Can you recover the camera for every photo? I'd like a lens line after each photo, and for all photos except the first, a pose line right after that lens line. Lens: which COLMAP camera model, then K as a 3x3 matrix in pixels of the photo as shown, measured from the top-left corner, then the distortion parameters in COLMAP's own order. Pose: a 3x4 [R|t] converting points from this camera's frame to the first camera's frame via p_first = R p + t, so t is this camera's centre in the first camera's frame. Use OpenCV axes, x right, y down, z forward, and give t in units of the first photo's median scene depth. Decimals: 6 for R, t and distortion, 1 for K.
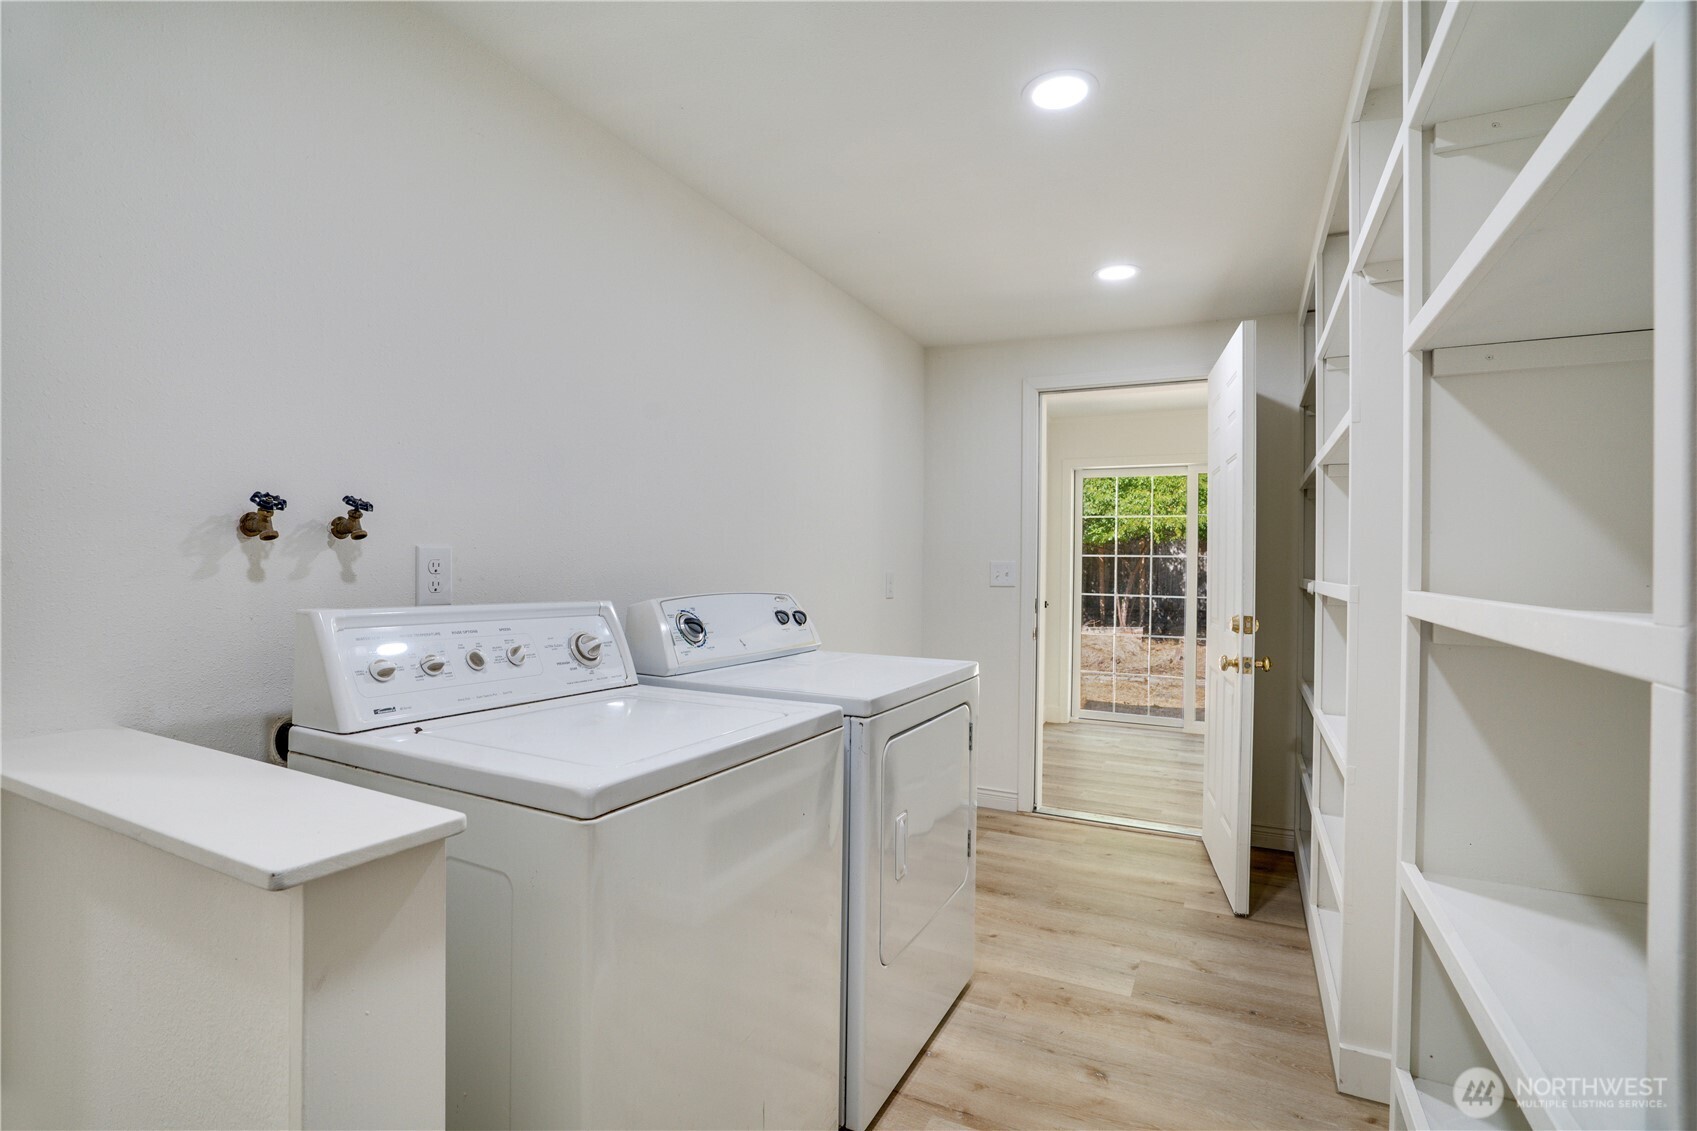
lens RADIAL K [[795.8, 0, 844.3], [0, 795.8, 564.7], [0, 0, 1]] dist [-0.037867, 0.009266]
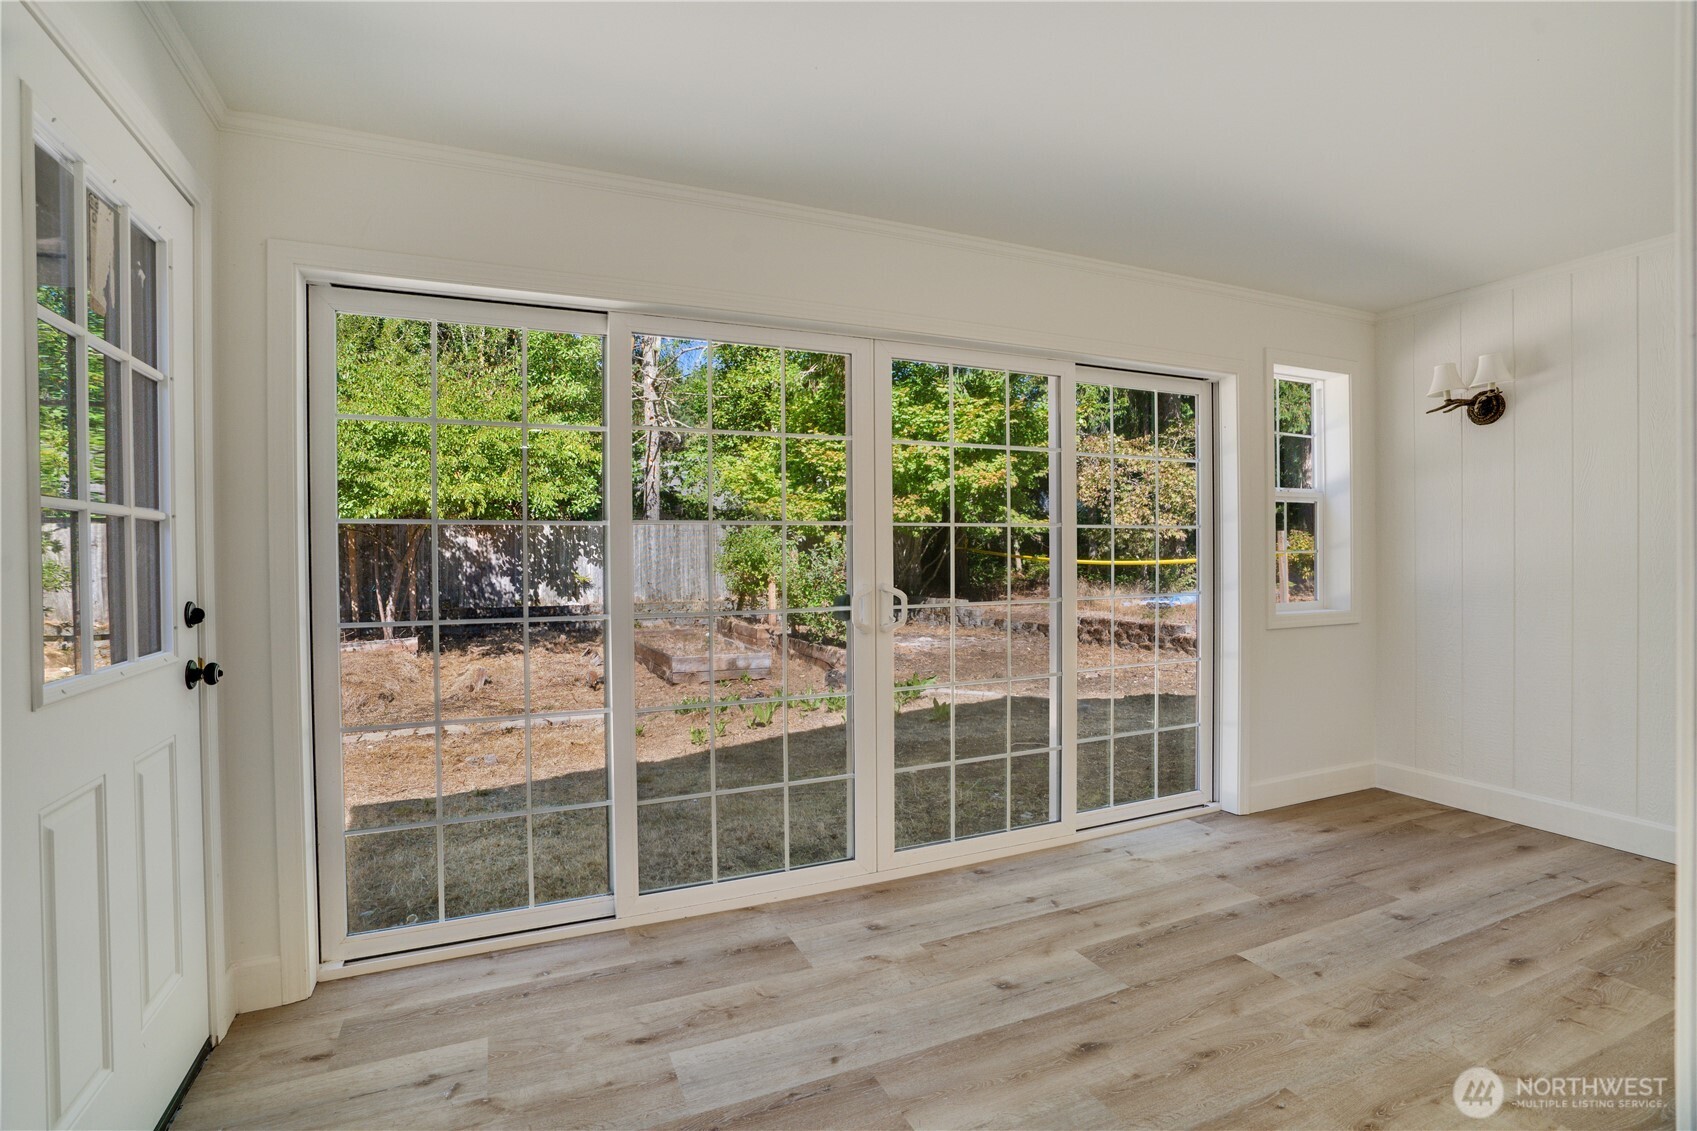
lens RADIAL K [[795.8, 0, 842.5], [0, 795.8, 564.6], [0, 0, 1]] dist [-0.037867, 0.009266]
pose [[0.637053, -0.025816, 0.770388, 0.076546], [0.016366, 0.999667, 0.019966, 0.003377], [-0.770646, -0.000111, 0.637263, 0.265619]]
